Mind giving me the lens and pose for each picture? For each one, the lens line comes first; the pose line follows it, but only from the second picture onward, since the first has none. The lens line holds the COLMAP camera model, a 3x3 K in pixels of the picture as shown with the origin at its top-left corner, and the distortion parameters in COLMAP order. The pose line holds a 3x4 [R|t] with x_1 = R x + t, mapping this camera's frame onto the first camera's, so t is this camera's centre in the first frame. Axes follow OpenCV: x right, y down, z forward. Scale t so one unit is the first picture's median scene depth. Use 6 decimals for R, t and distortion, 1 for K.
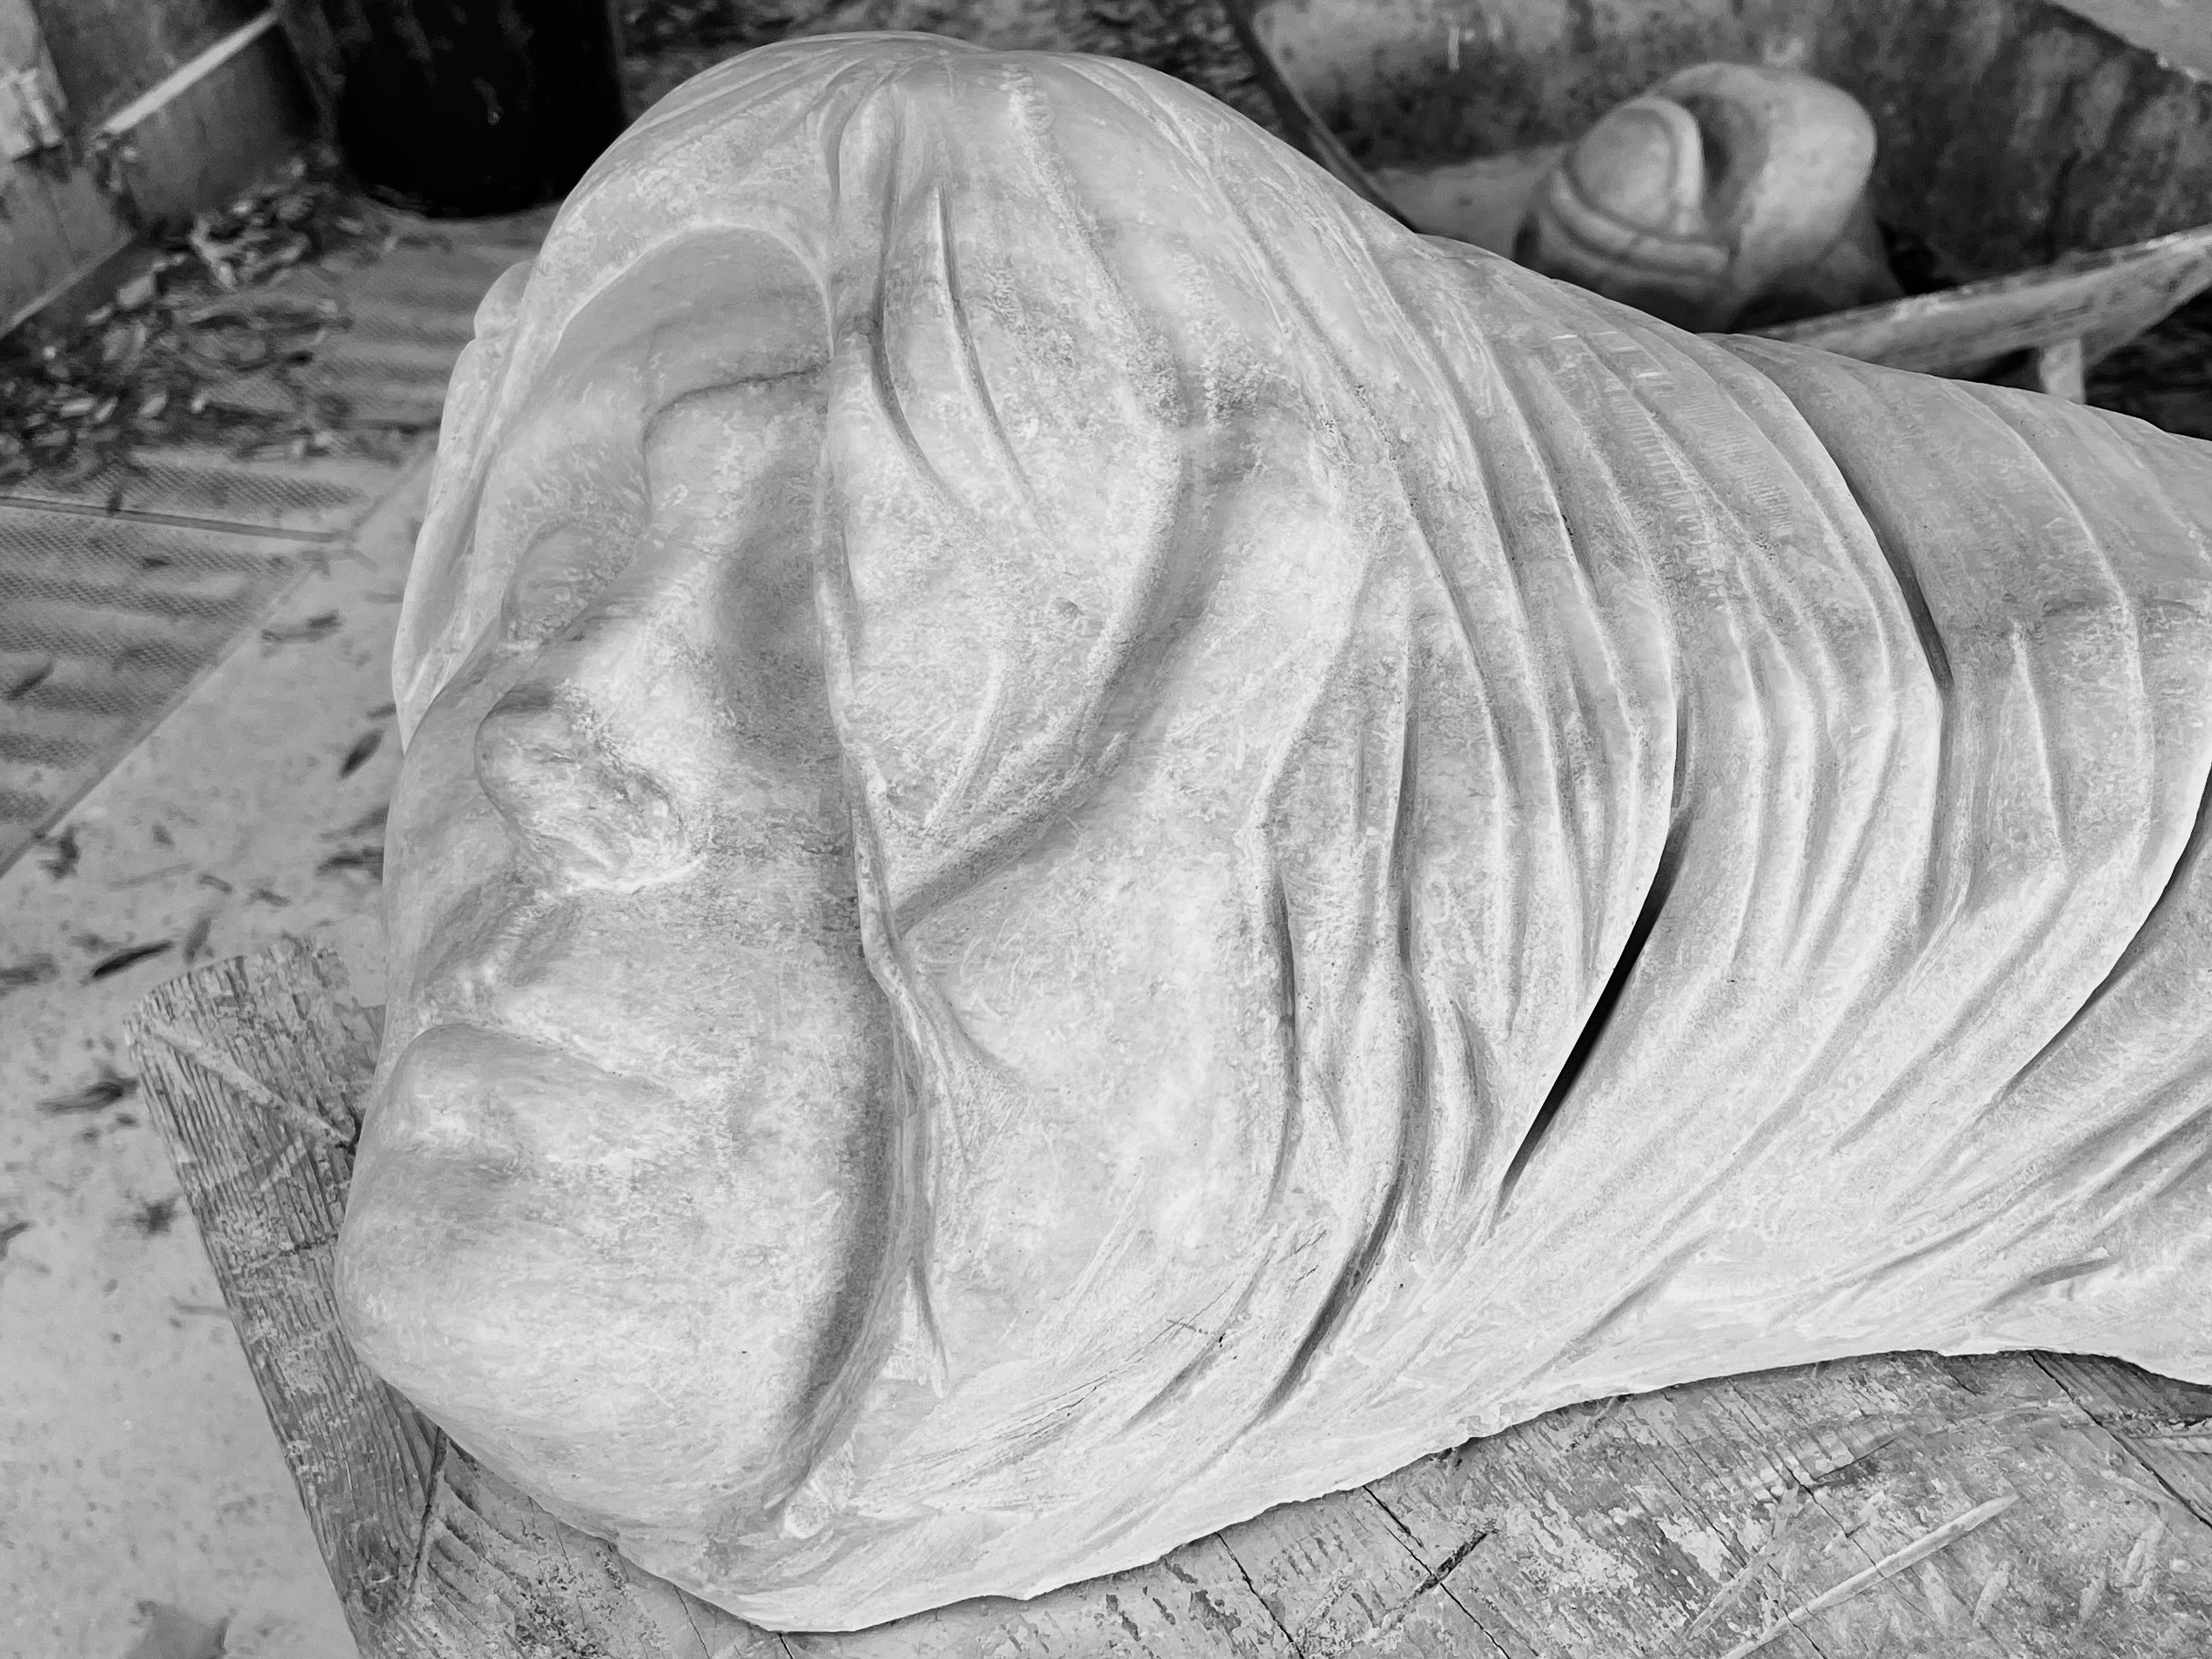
lens RADIAL K [[1675.2, 0, 1115.7], [0, 1675.2, 826.0], [0, 0, 1]] dist [0.006925, -0.004186]
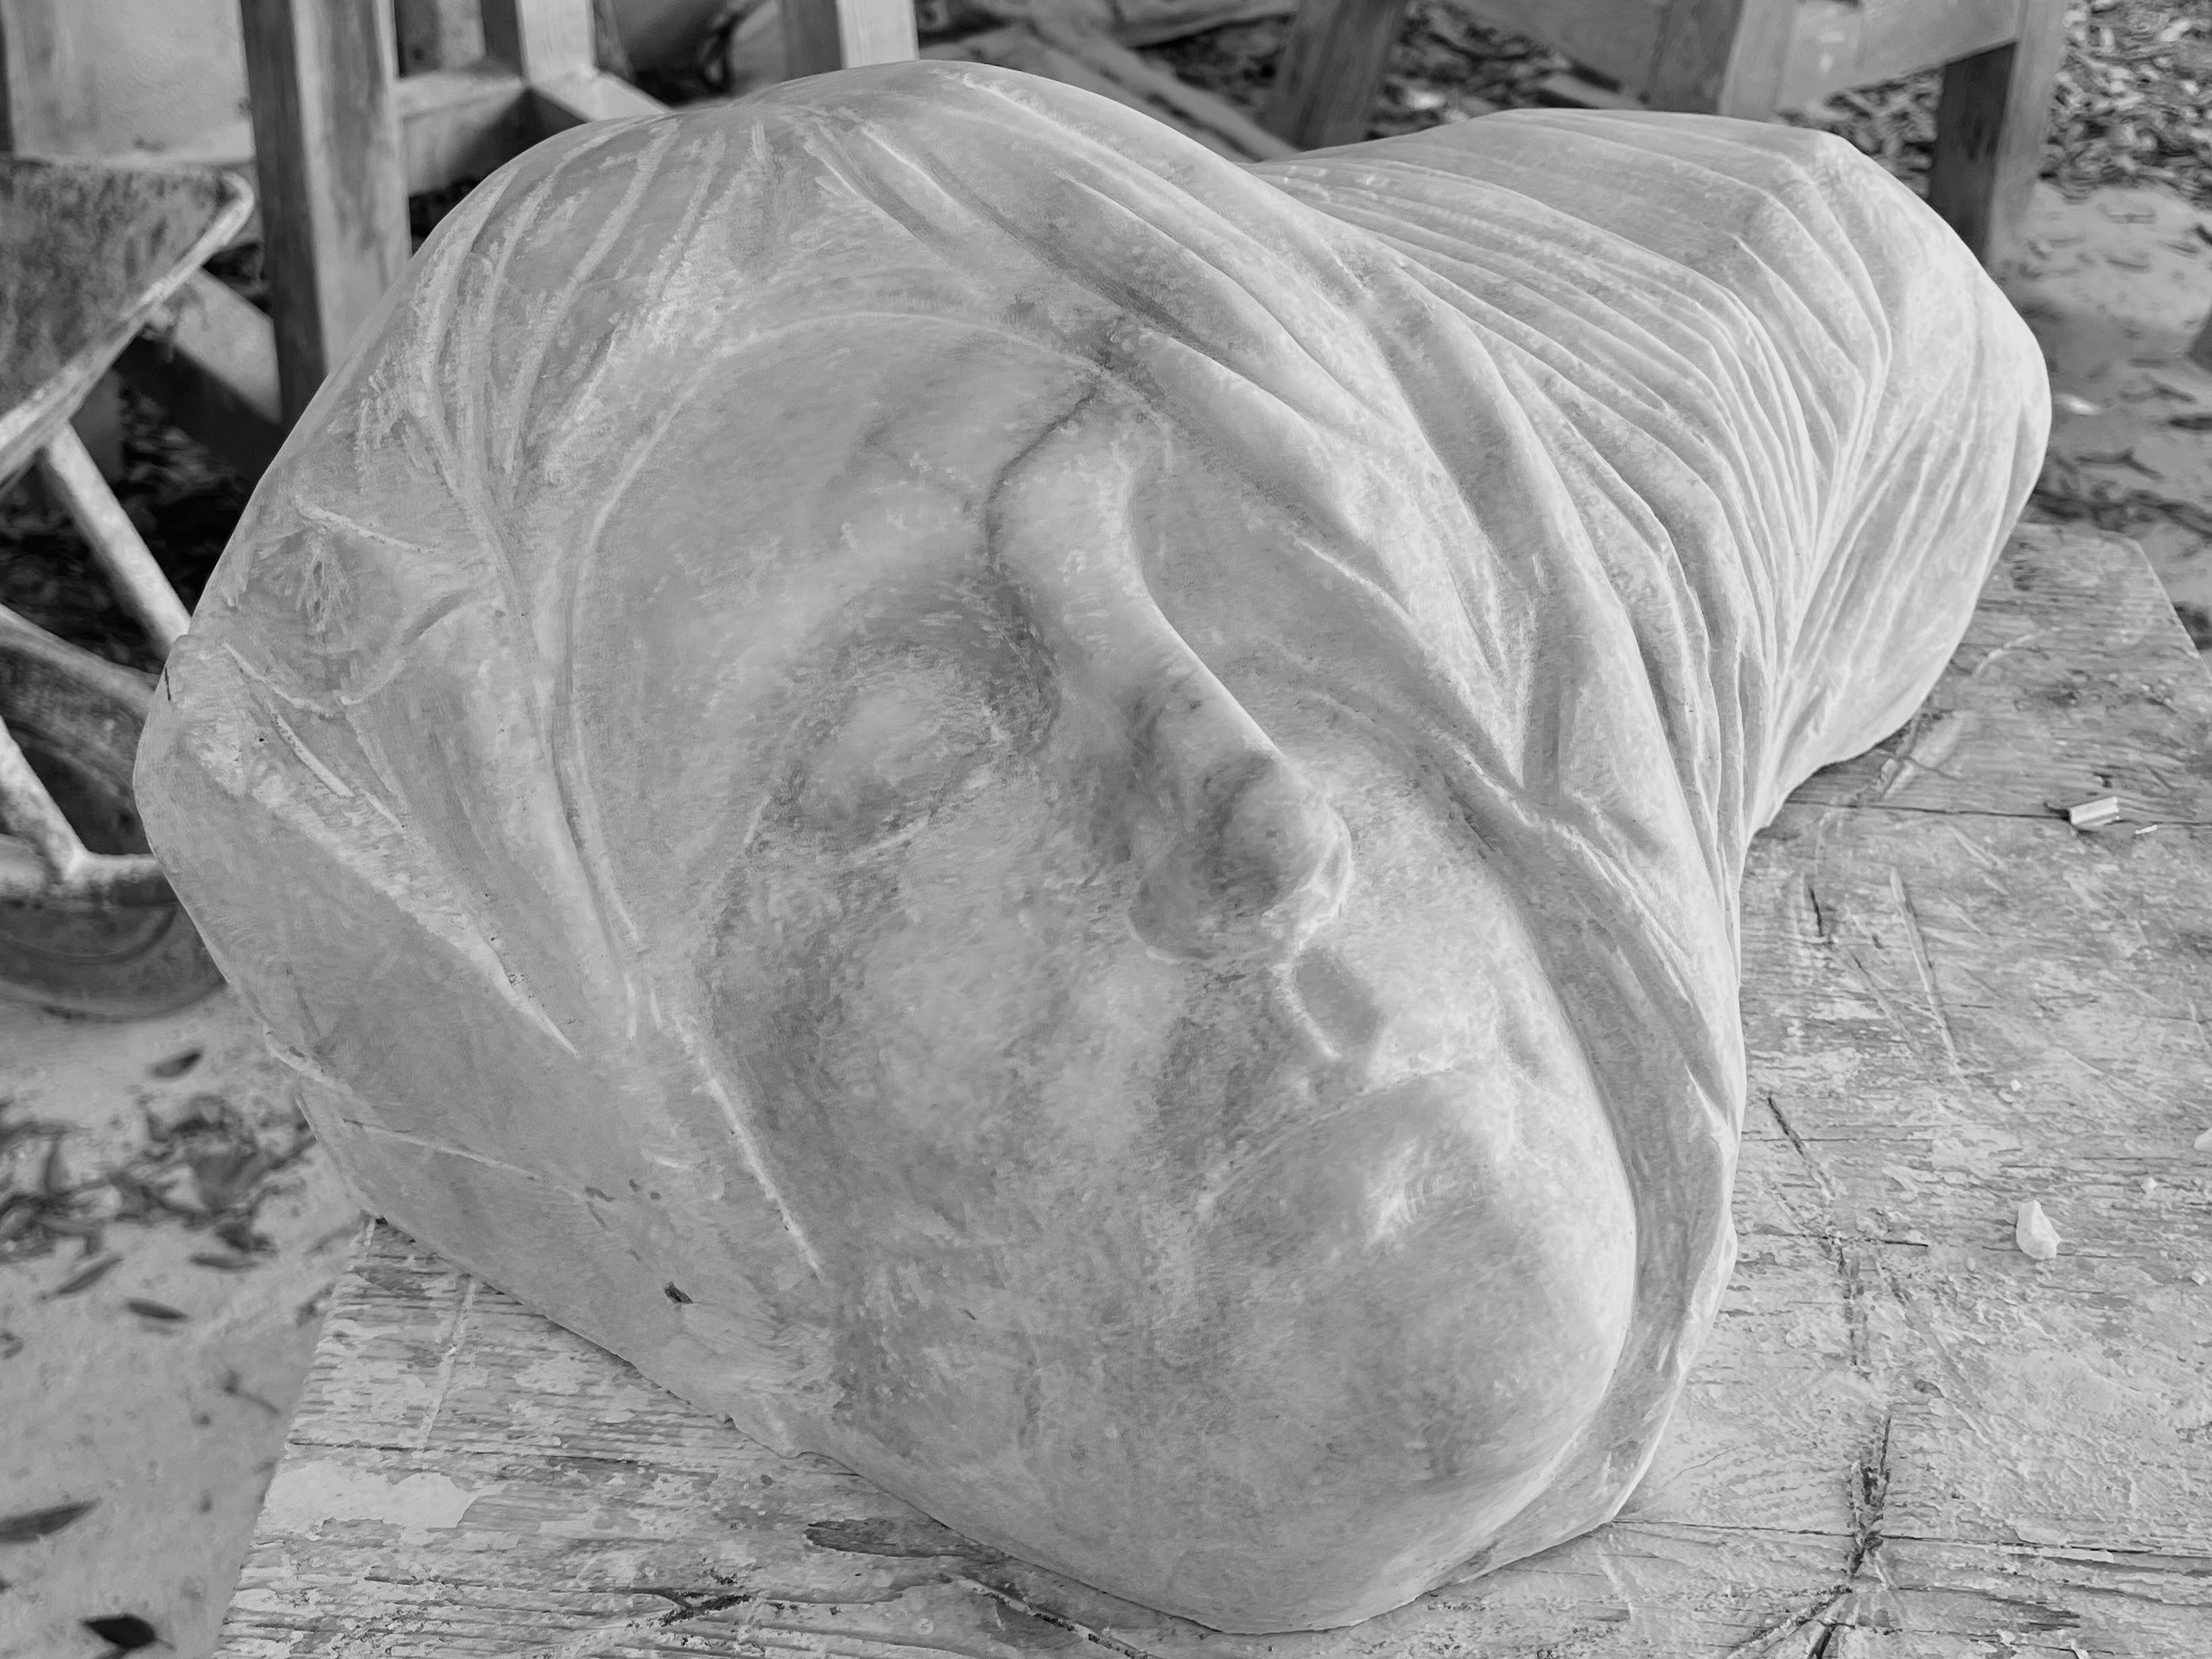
lens RADIAL K [[1675.4, 0, 1116.2], [0, 1675.4, 833.0], [0, 0, 1]] dist [0.006925, -0.004186]
pose [[0.700905, -0.518722, 0.489550, -0.619957], [0.526022, 0.839467, 0.136366, -0.149148], [-0.481697, 0.161935, 0.861246, 0.176150]]
